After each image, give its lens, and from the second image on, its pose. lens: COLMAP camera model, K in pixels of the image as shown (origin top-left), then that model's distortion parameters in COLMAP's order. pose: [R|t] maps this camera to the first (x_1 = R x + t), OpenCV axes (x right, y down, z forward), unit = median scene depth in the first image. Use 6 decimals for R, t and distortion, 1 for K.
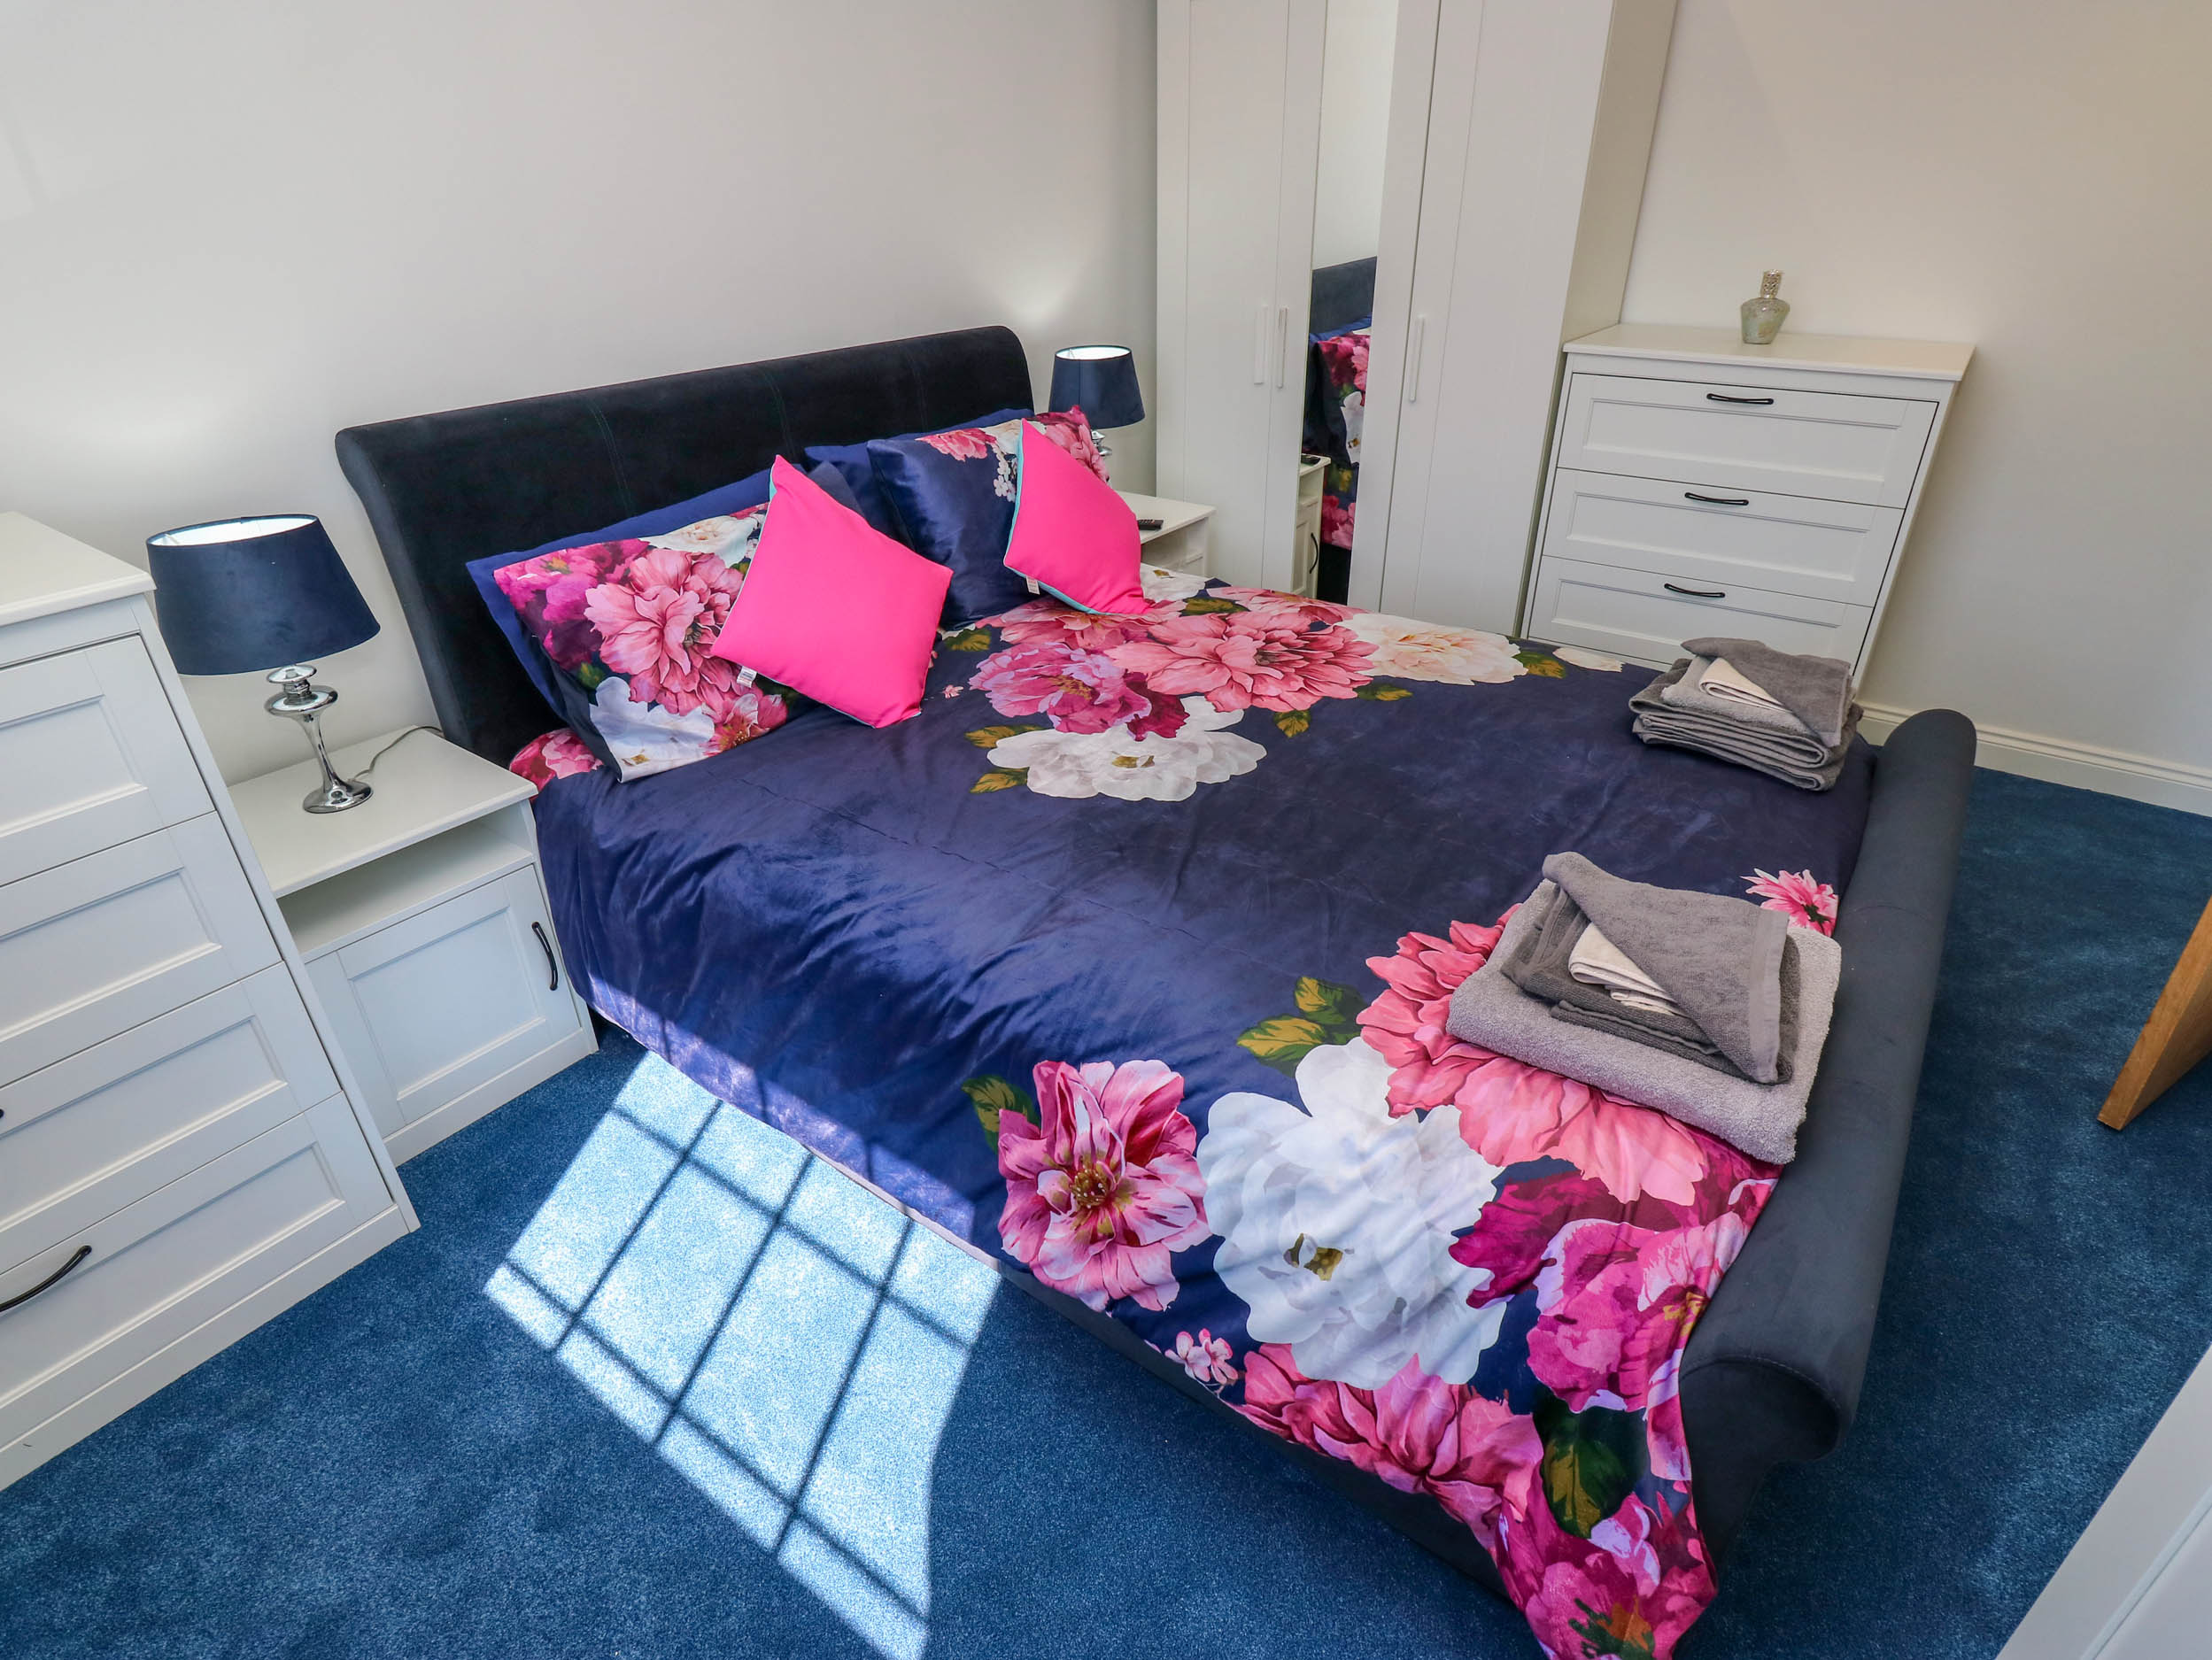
lens RADIAL K [[1153.4, 0, 1115.8], [0, 1153.4, 831.2], [0, 0, 1]] dist [-0.001699, -0.011976]
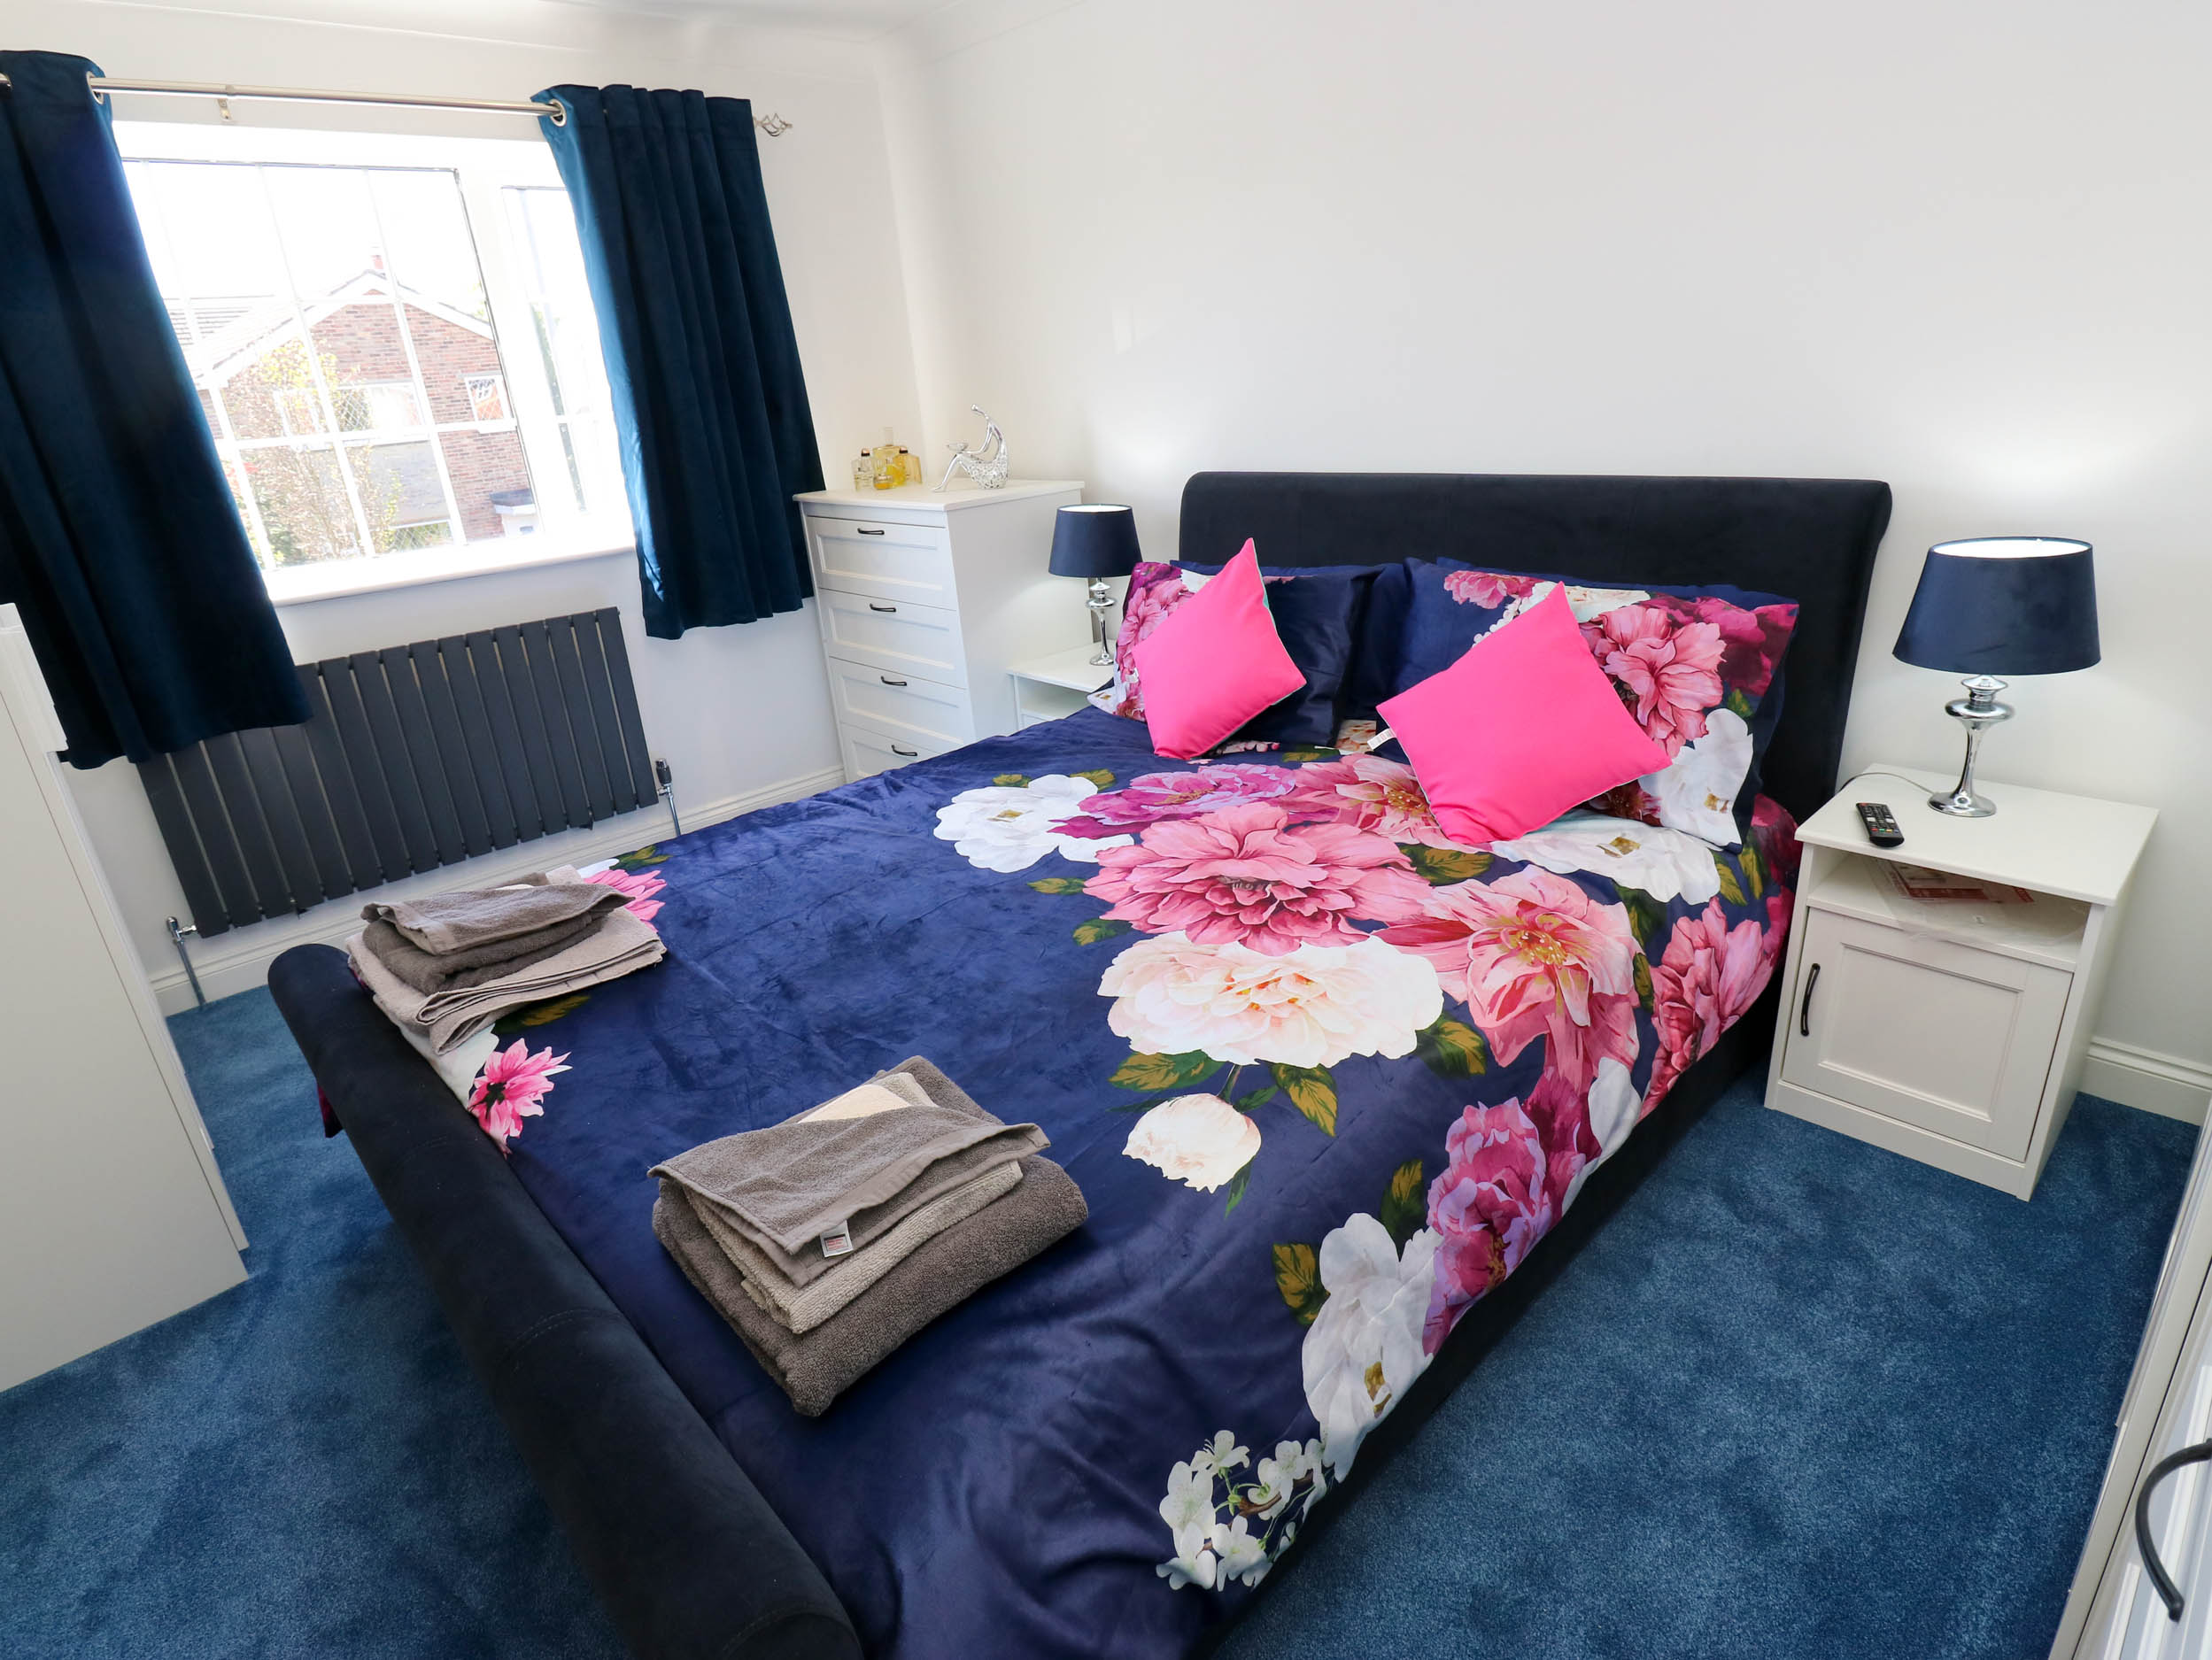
lens RADIAL K [[1153.4, 0, 1144.3], [0, 1153.4, 826.2], [0, 0, 1]] dist [-0.001699, -0.011976]
pose [[-0.168862, 0.390087, -0.905162, 1.002630], [-0.424293, 0.800136, 0.423978, -0.577785], [0.889641, 0.455648, 0.030399, 1.042095]]
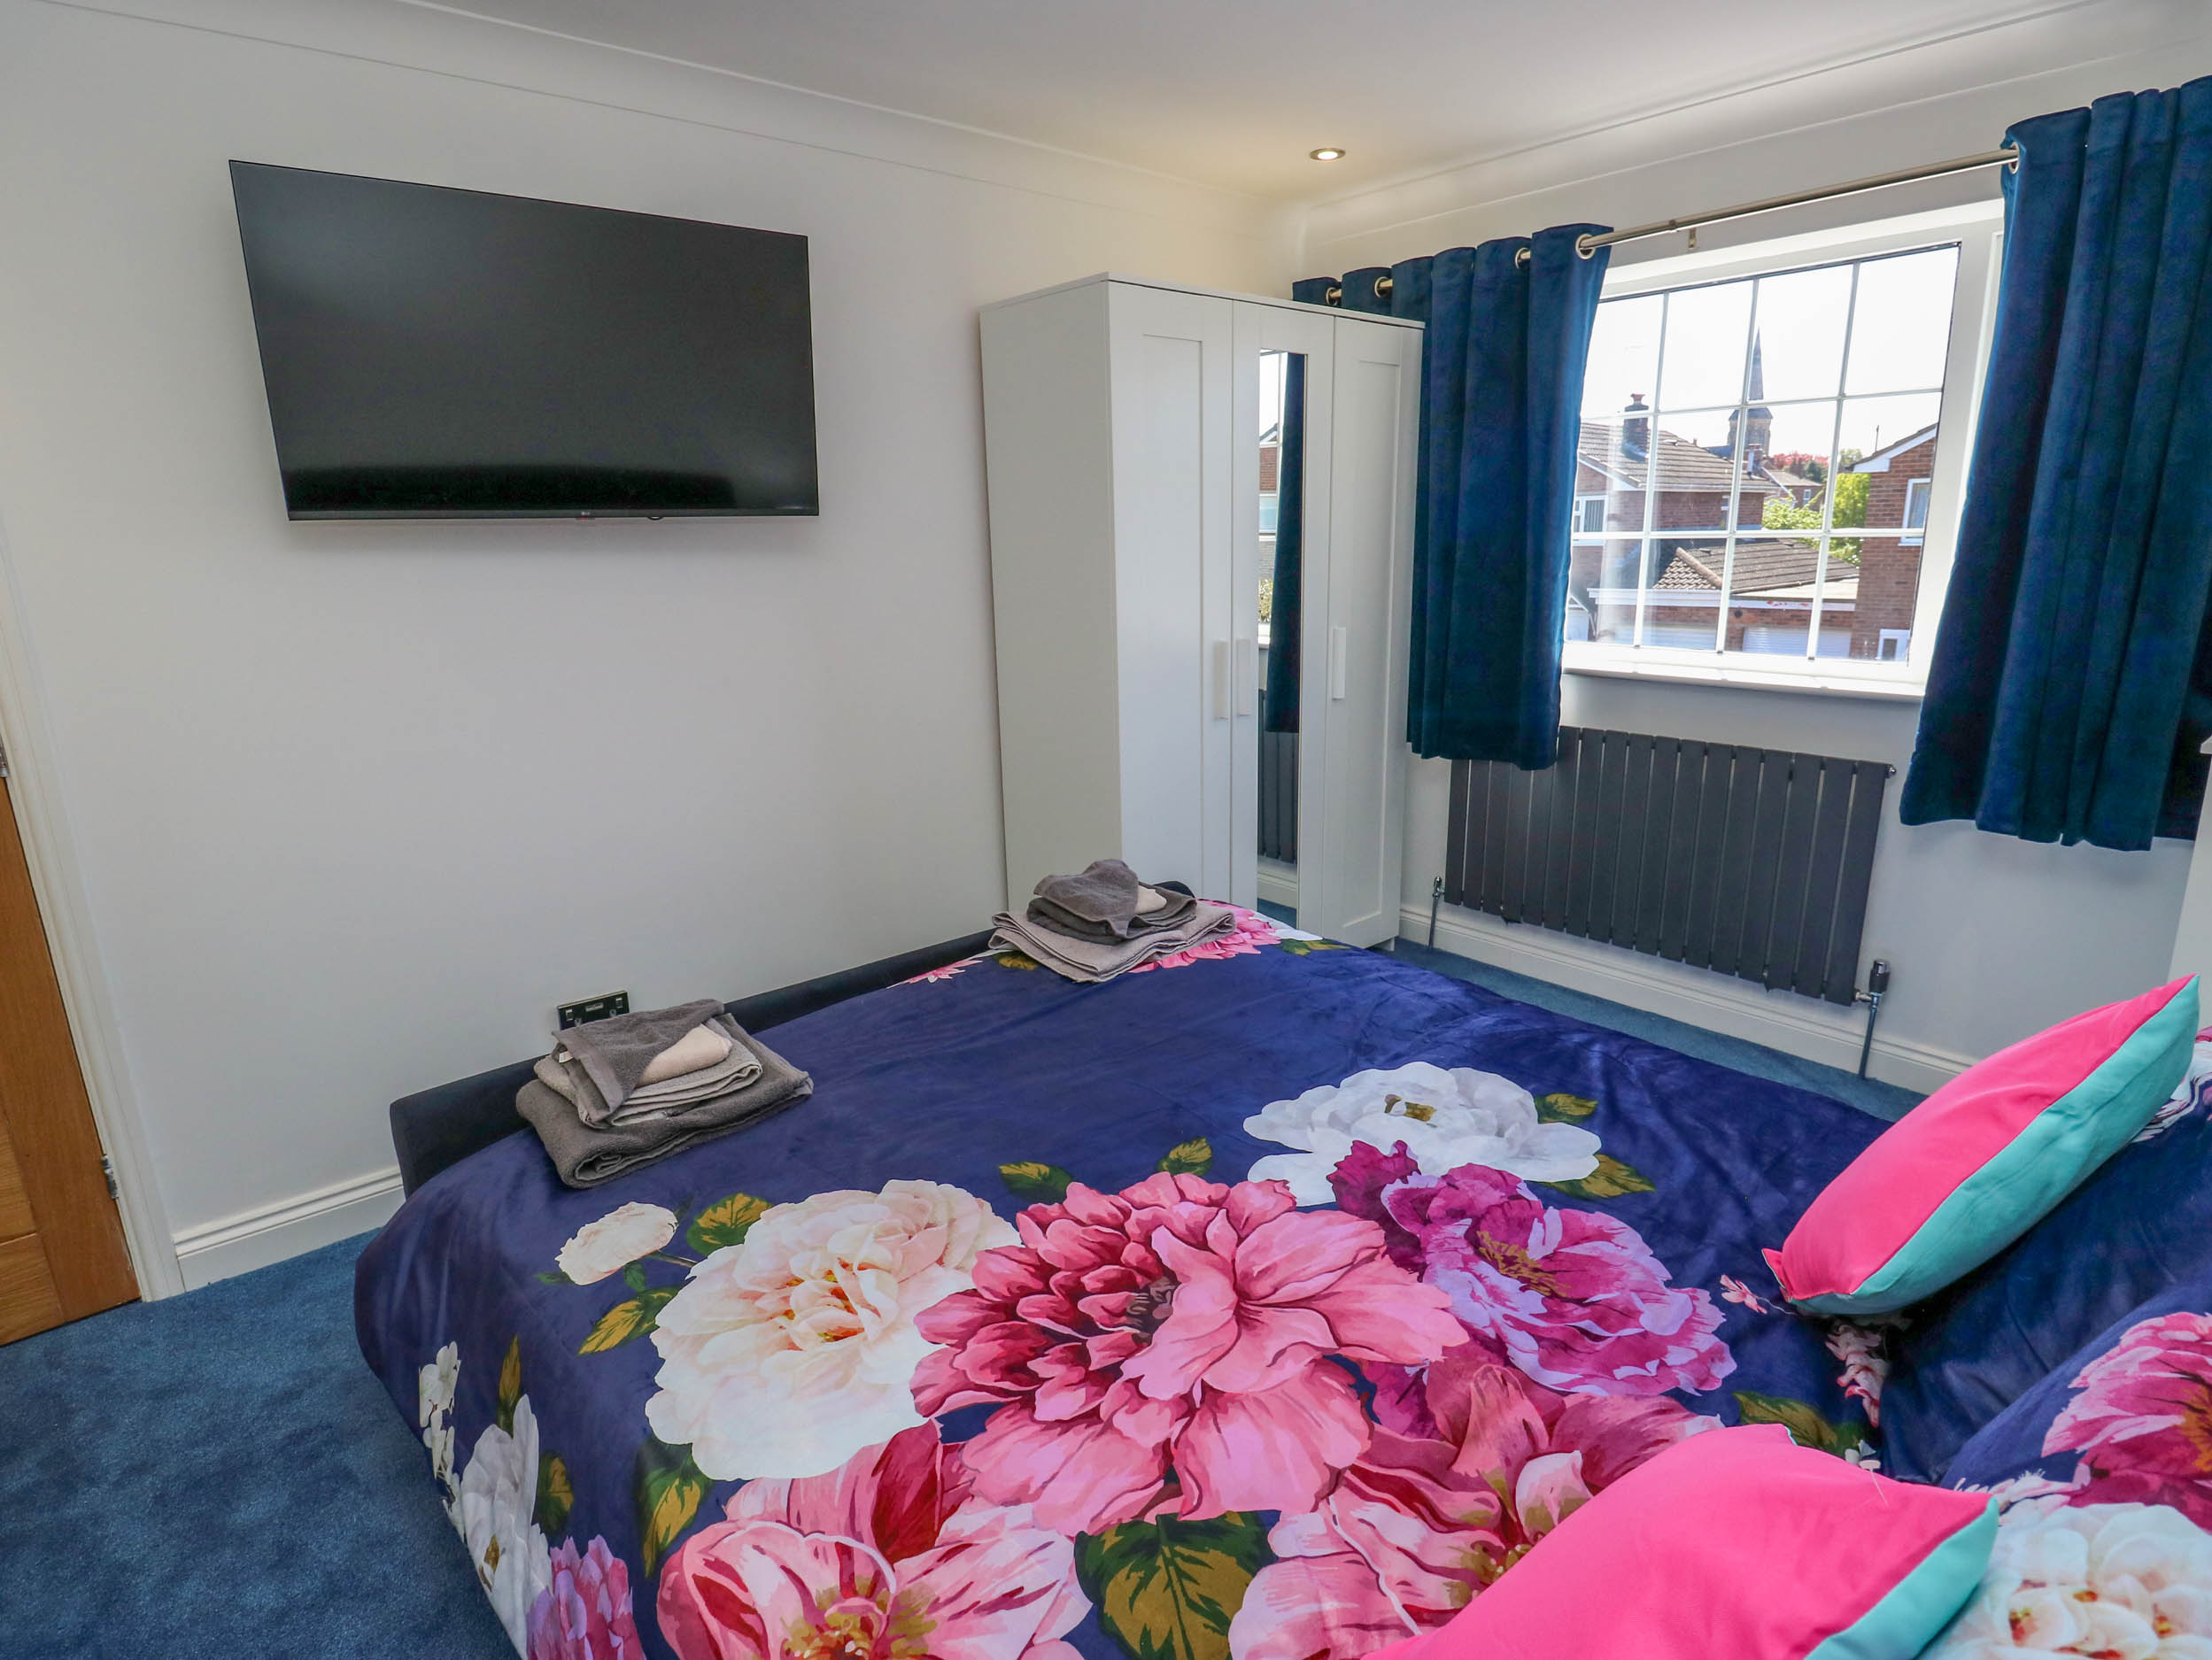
lens RADIAL K [[1153.4, 0, 1106.3], [0, 1153.4, 820.6], [0, 0, 1]] dist [-0.001699, -0.011976]
pose [[-0.970159, -0.023206, 0.241356, 0.030703], [0.149415, 0.726738, 0.670468, -0.782347], [-0.190961, 0.686523, -0.701584, 1.424677]]
